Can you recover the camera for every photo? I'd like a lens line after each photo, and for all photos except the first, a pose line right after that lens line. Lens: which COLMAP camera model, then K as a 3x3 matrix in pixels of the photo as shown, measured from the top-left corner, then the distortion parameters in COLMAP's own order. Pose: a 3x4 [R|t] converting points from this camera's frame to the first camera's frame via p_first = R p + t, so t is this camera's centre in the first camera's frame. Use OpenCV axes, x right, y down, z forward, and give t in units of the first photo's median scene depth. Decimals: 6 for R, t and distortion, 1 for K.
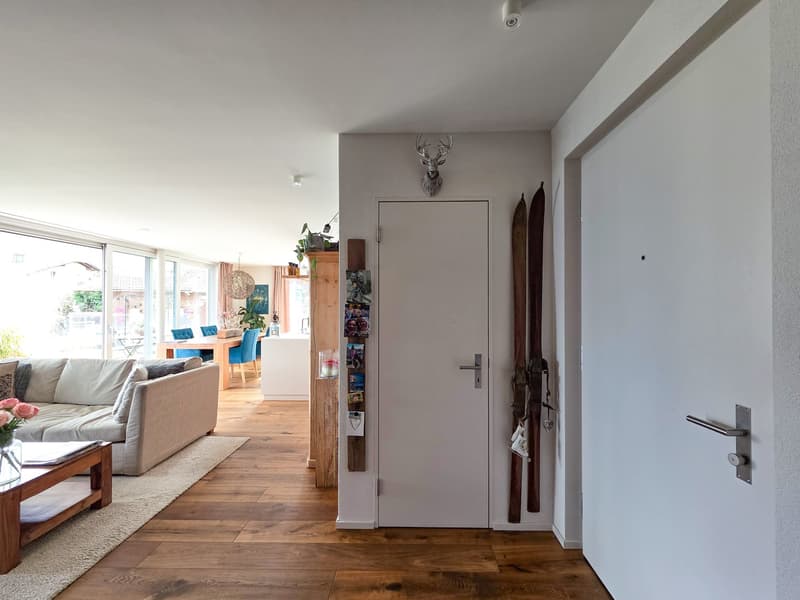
lens RADIAL K [[323.8, 0, 397.2], [0, 323.8, 303.0], [0, 0, 1]] dist [0.001866, -0.000065]
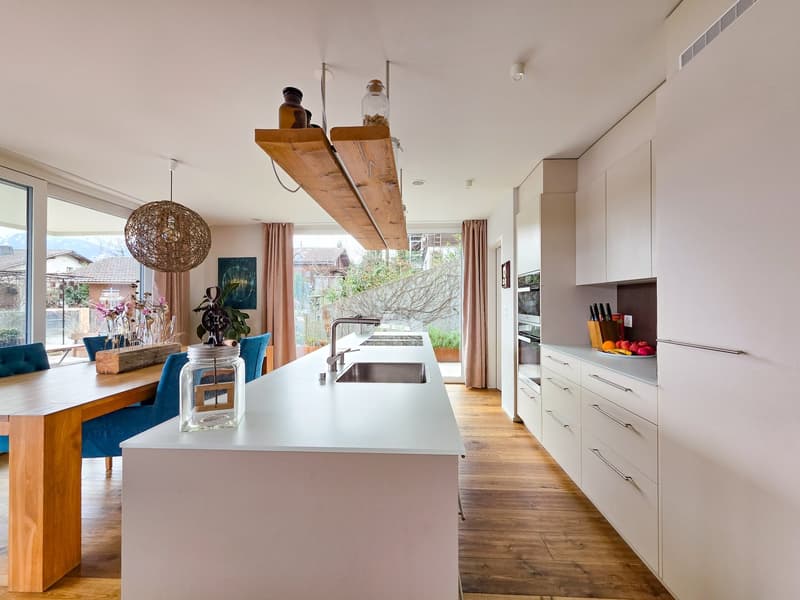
lens RADIAL K [[323.8, 0, 397.2], [0, 323.8, 303.0], [0, 0, 1]] dist [0.001866, -0.000065]
pose [[0.999931, 0.001473, -0.011625, -0.145731], [-0.001351, 0.999944, 0.010493, 0.017113], [0.011640, -0.010477, 0.999877, 0.439234]]
